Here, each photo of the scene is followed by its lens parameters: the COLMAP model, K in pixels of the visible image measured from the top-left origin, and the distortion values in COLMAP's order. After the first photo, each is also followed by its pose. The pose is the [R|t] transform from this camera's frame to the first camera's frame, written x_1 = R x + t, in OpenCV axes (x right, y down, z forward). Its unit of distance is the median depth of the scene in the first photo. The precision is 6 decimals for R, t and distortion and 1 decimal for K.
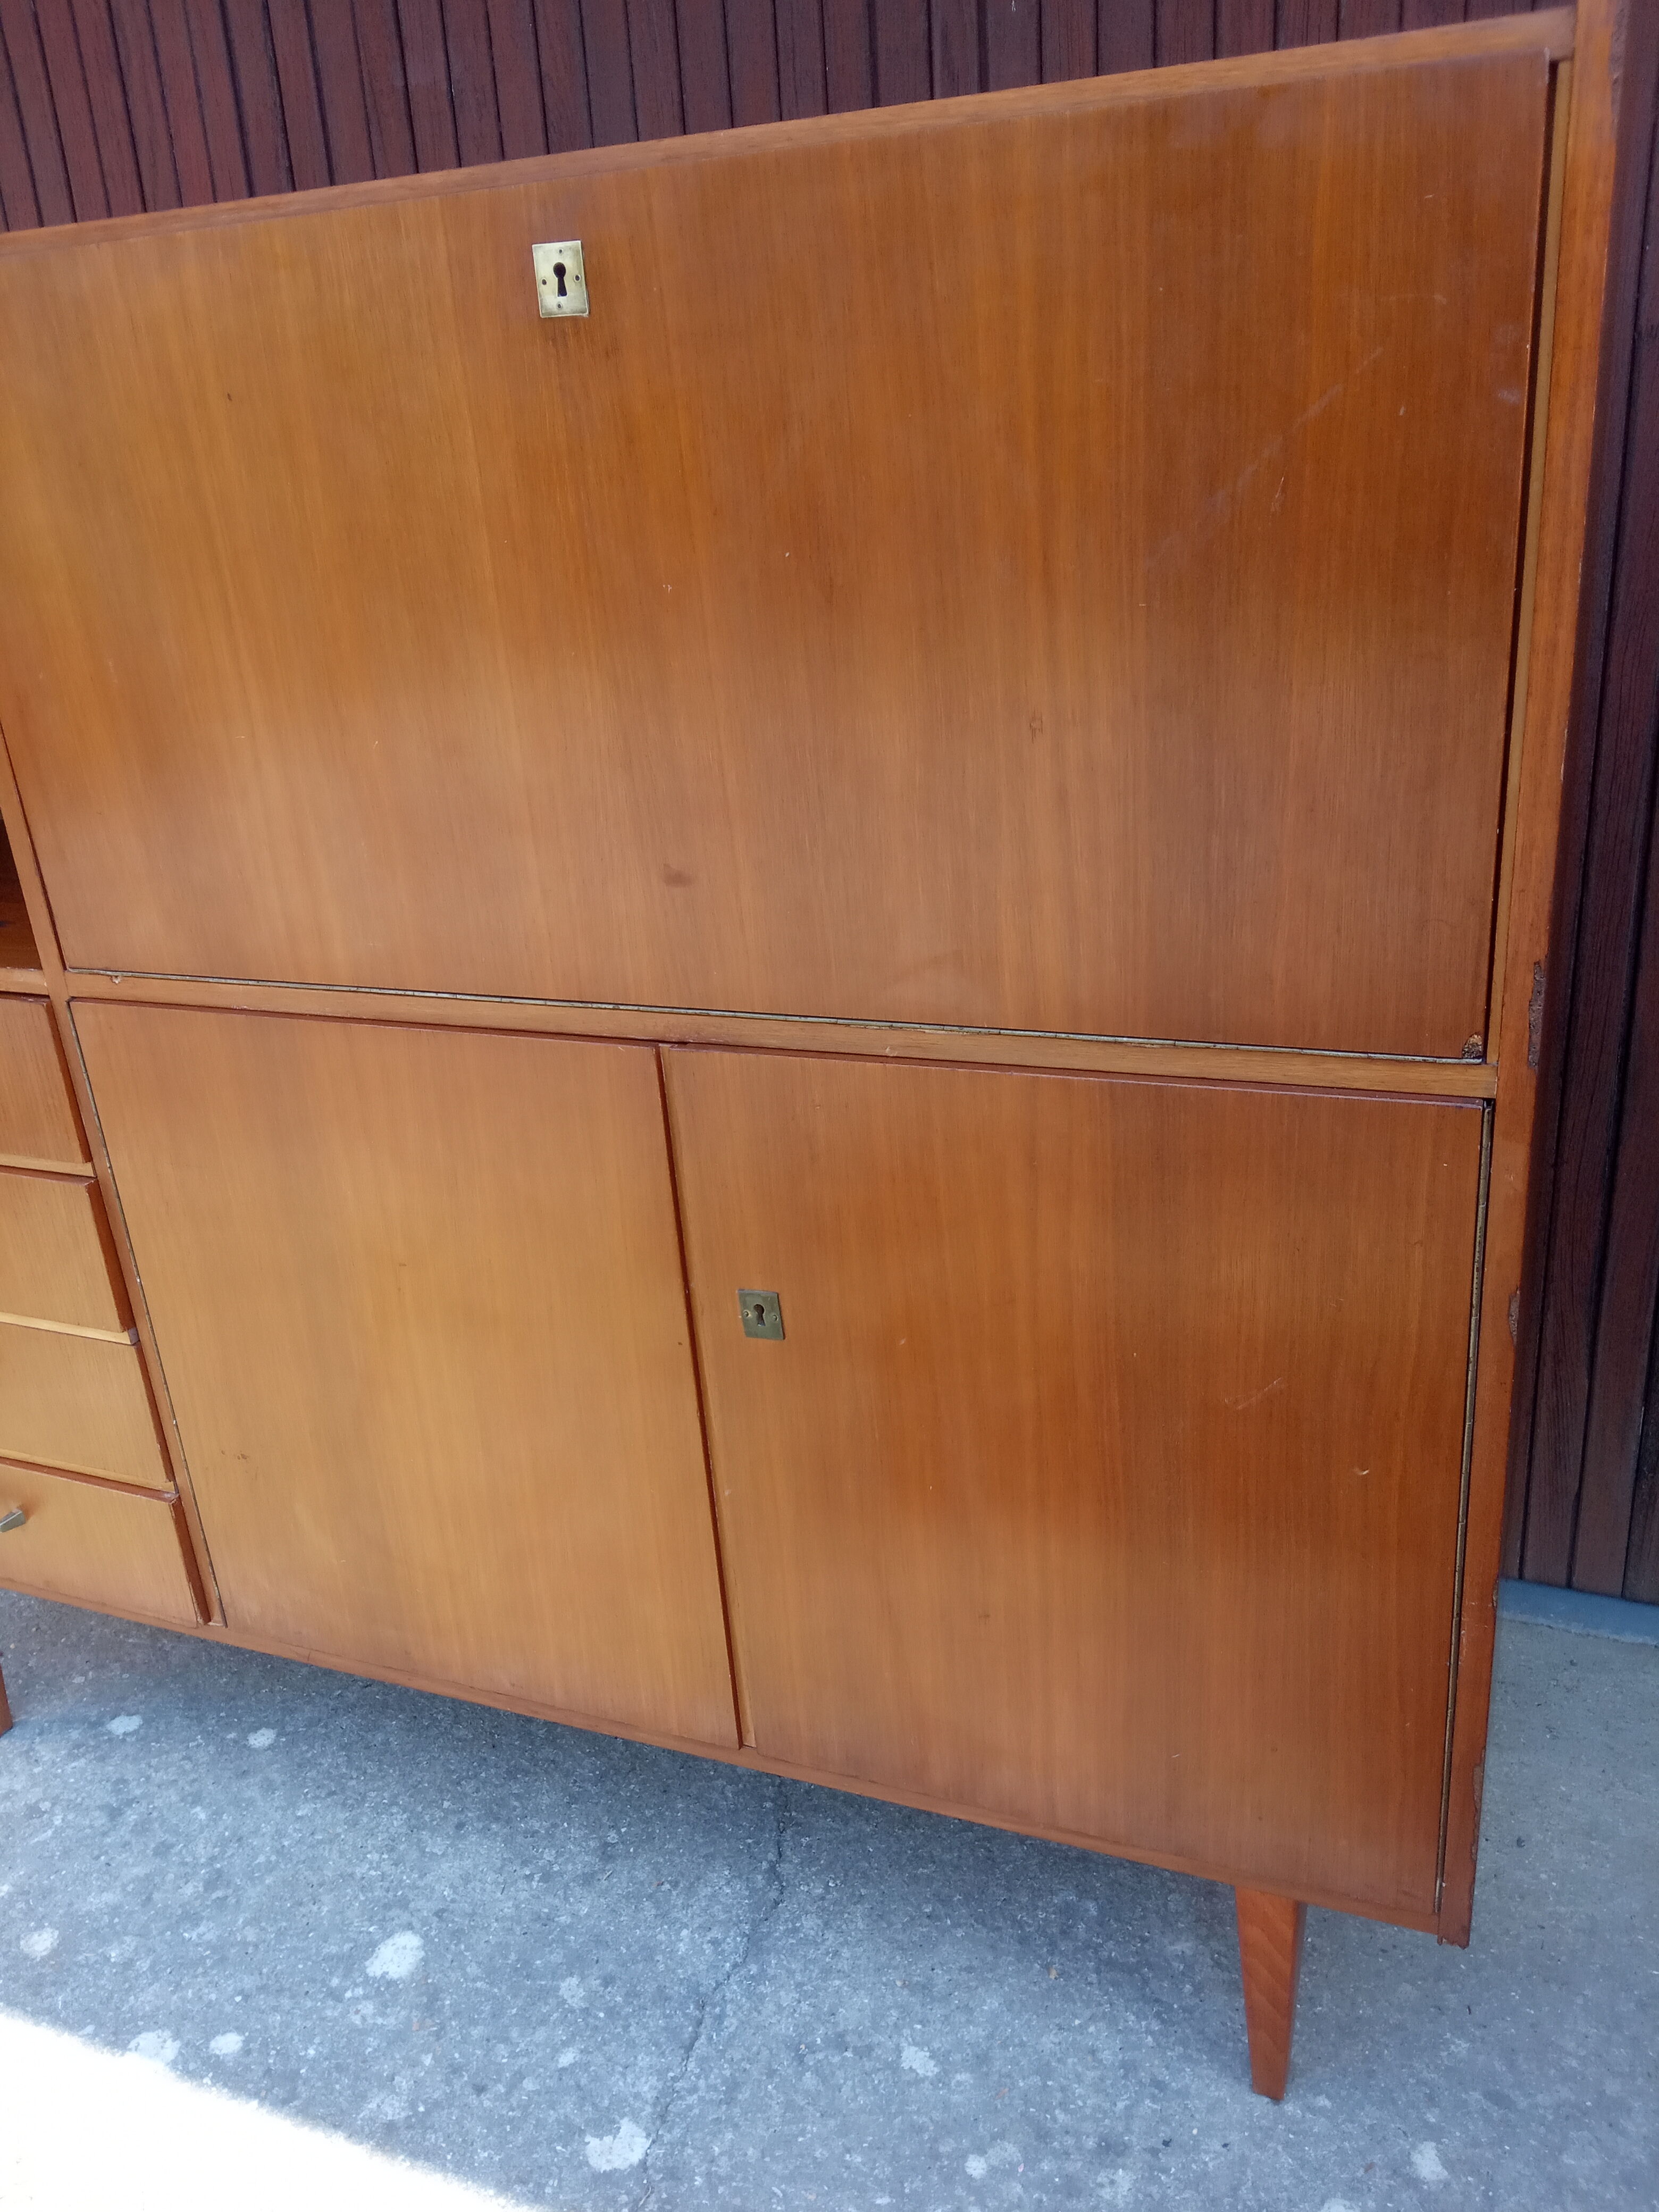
lens RADIAL K [[1789.3, 0, 829.5], [0, 1789.3, 1106.0], [0, 0, 1]] dist [0.014459, -0.044047]
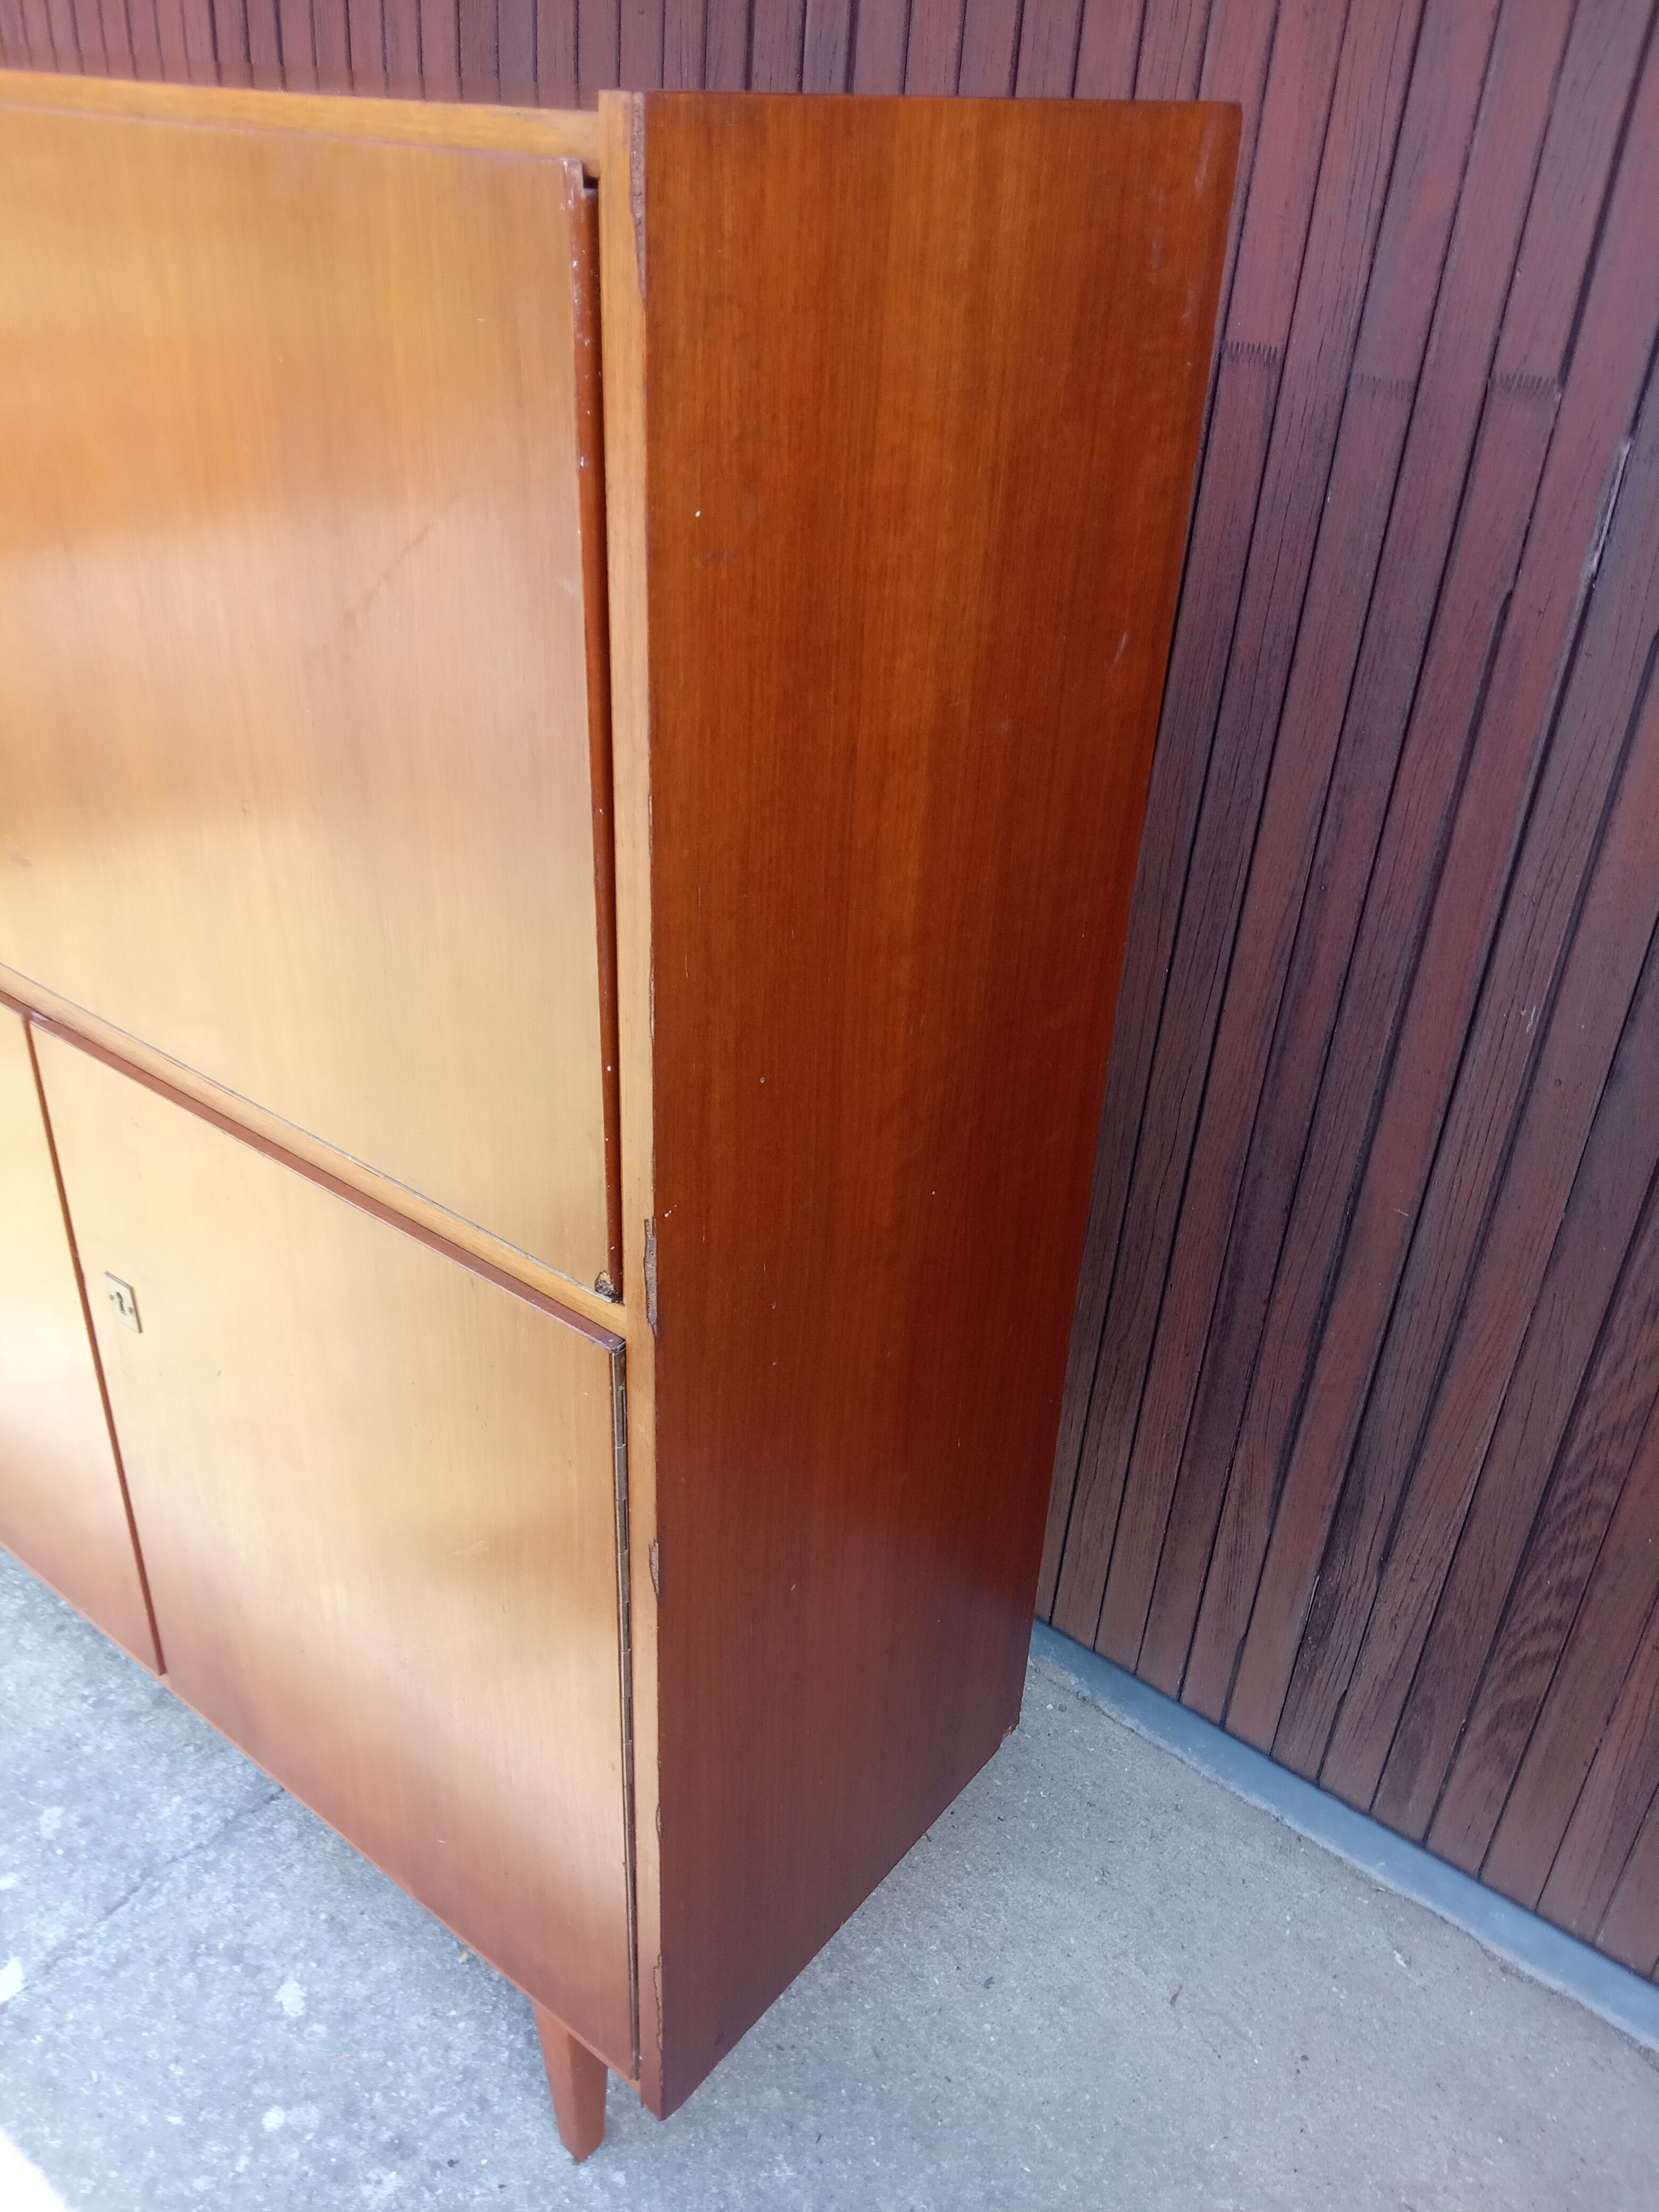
lens RADIAL K [[1791.7, 0, 825.8], [0, 1791.7, 1079.8], [0, 0, 1]] dist [-0.022761, -0.010234]
pose [[0.955821, 0.238919, -0.171240, 0.383754], [-0.217762, 0.966834, 0.133457, -0.173242], [0.197447, -0.090271, 0.976149, 0.115453]]
